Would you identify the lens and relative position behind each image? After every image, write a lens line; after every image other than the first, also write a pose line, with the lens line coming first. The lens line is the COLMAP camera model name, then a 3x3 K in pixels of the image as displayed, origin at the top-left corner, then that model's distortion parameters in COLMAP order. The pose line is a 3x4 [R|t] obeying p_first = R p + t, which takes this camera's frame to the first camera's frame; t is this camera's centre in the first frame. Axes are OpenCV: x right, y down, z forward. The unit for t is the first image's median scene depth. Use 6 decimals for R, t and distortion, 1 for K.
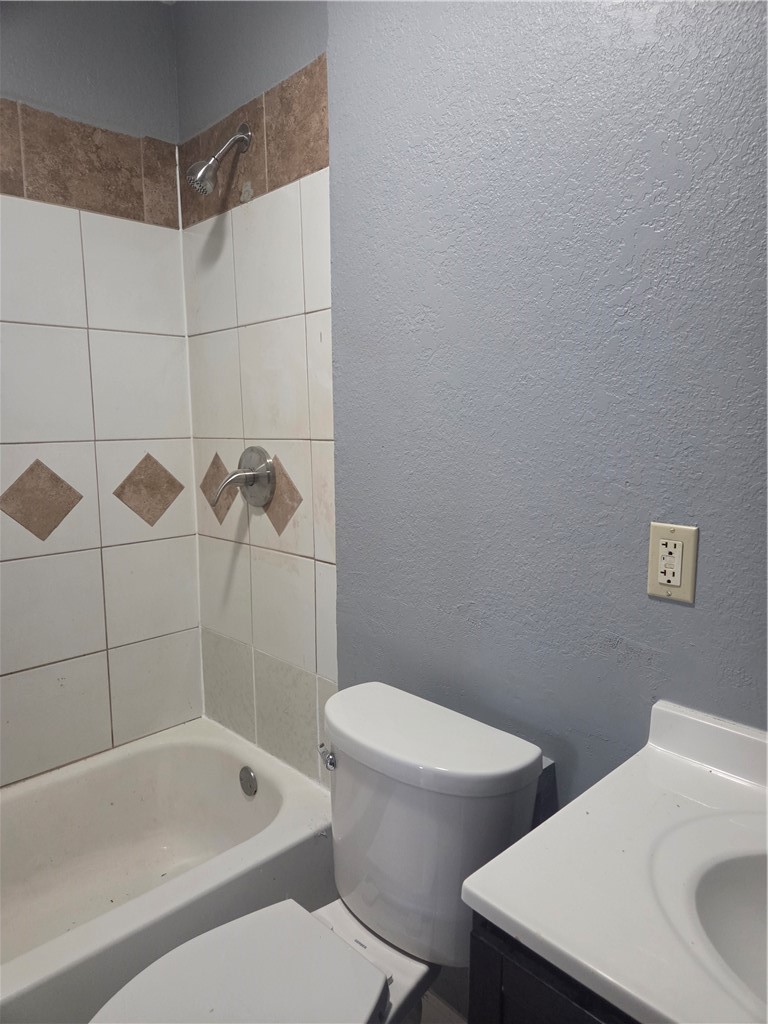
lens RADIAL K [[691.2, 0, 383.2], [0, 691.2, 514.2], [0, 0, 1]] dist [0.060901, -0.034861]
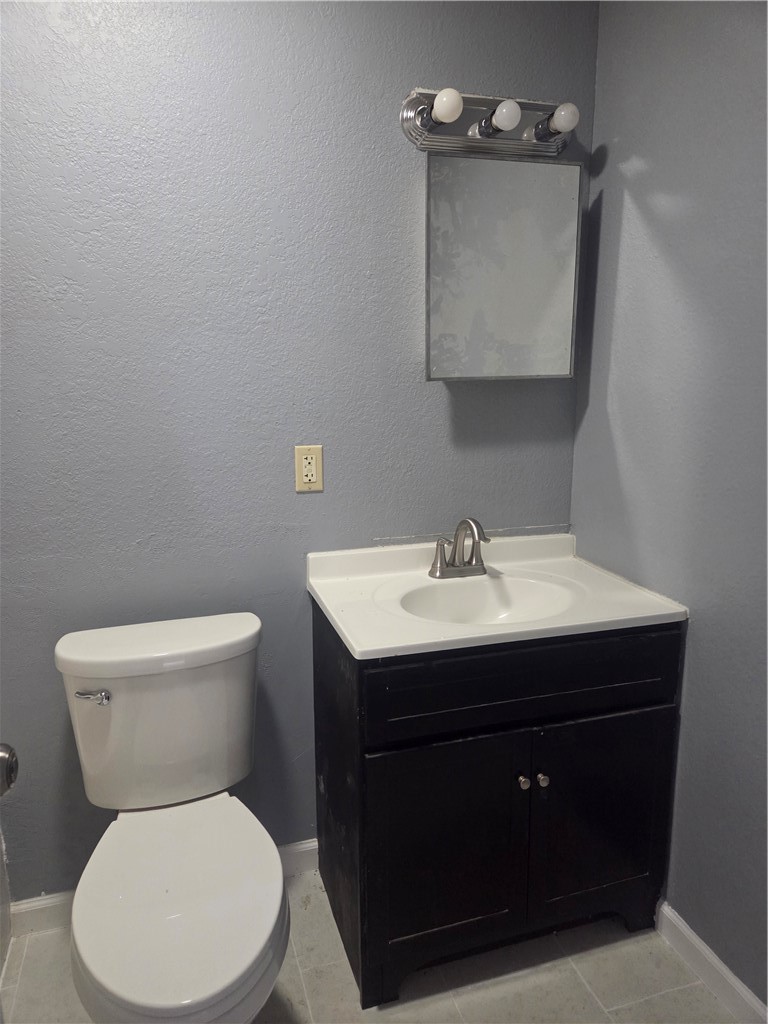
lens RADIAL K [[691.2, 0, 386.3], [0, 691.2, 513.2], [0, 0, 1]] dist [0.060901, -0.034861]
pose [[0.427532, -0.184871, 0.884895, -0.957202], [0.132071, 0.981136, 0.141168, -0.034331], [-0.894301, 0.056515, 0.443883, 0.108062]]
